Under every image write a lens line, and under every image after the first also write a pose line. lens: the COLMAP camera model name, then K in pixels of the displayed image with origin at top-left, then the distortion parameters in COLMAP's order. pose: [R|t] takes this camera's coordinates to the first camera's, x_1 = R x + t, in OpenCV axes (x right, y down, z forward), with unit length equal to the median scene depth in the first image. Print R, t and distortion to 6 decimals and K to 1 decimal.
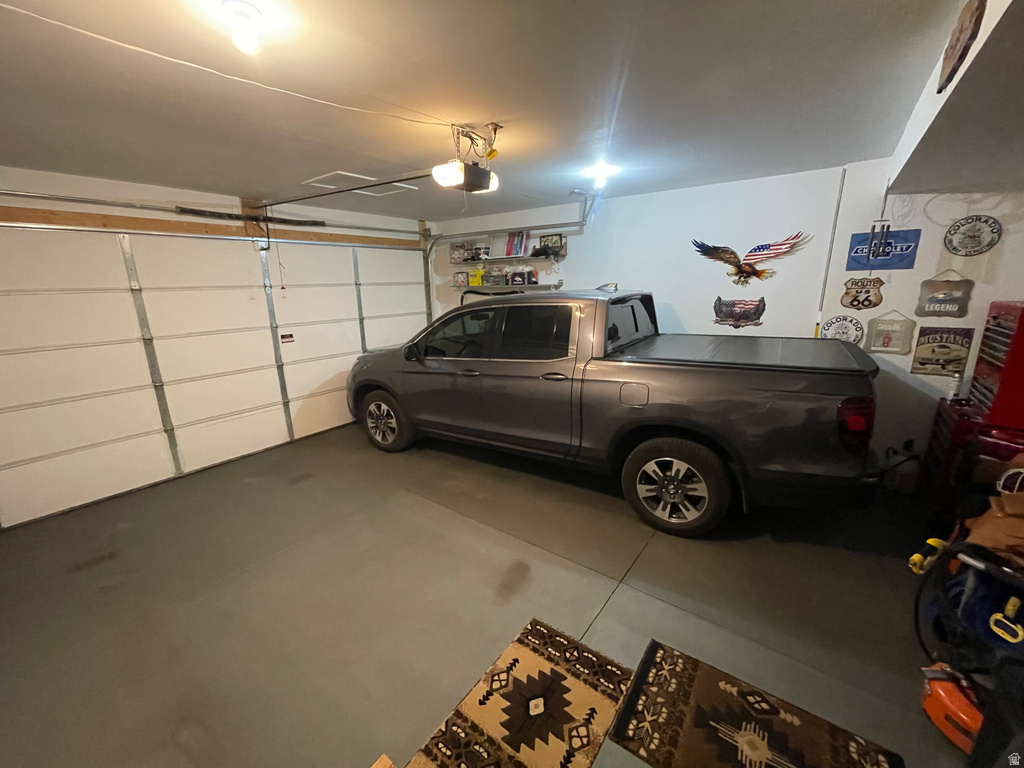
lens RADIAL K [[413.9, 0, 506.7], [0, 413.9, 387.0], [0, 0, 1]] dist [0.000667, -0.000089]
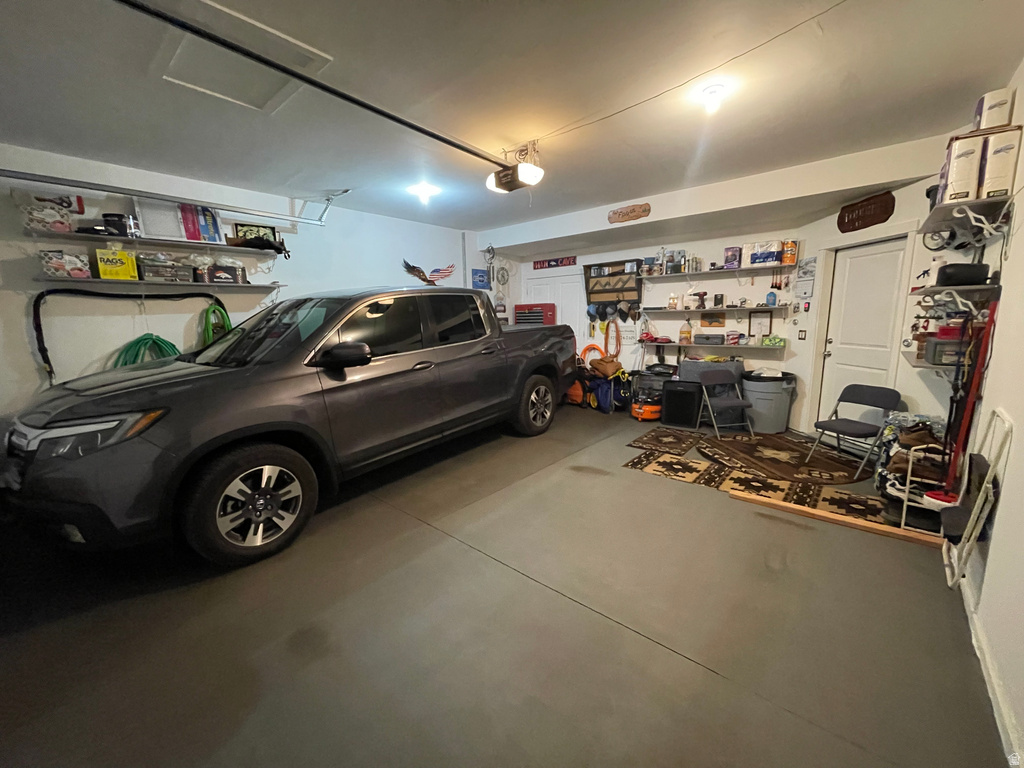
lens RADIAL K [[410.1, 0, 506.8], [0, 410.1, 379.8], [0, 0, 1]] dist [0.002506, 0.000096]
pose [[0.073656, -0.141676, 0.987169, -1.047062], [0.258090, 0.958844, 0.118354, -0.070972], [-0.963309, 0.246062, 0.107190, 0.782553]]
